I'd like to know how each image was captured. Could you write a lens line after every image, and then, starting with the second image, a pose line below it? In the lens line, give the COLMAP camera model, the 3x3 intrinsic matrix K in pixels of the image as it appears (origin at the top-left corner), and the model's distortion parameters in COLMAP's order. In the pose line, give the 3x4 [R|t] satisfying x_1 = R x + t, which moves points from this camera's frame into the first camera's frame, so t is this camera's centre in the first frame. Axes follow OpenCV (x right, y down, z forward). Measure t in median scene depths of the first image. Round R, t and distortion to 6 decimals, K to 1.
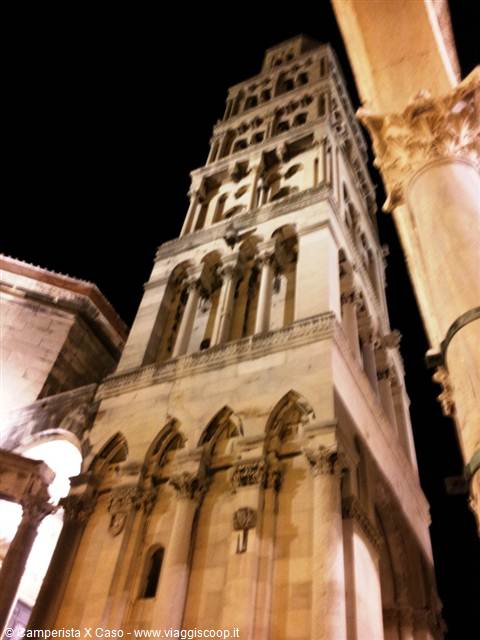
lens RADIAL K [[578.0, 0, 240.0], [0, 578.0, 320.0], [0, 0, 1]] dist [0.072564, -0.007882]
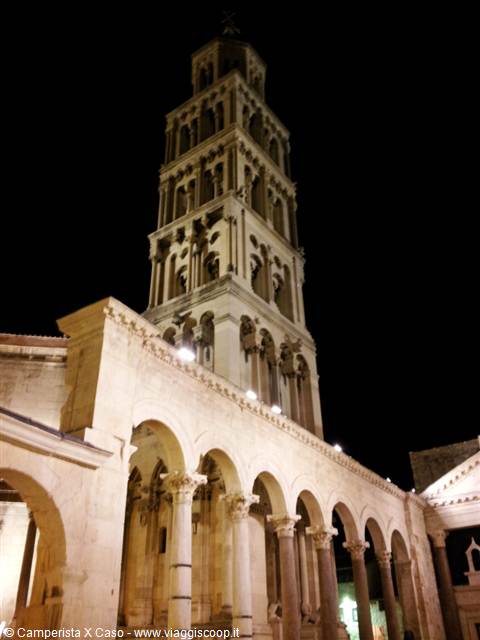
lens RADIAL K [[578.0, 0, 240.0], [0, 578.0, 320.0], [0, 0, 1]] dist [0.072564, -0.007882]
pose [[0.977359, -0.195109, -0.081869, 0.229100], [0.209550, 0.946133, 0.246821, -0.403165], [0.029302, -0.258389, 0.965597, -0.432341]]
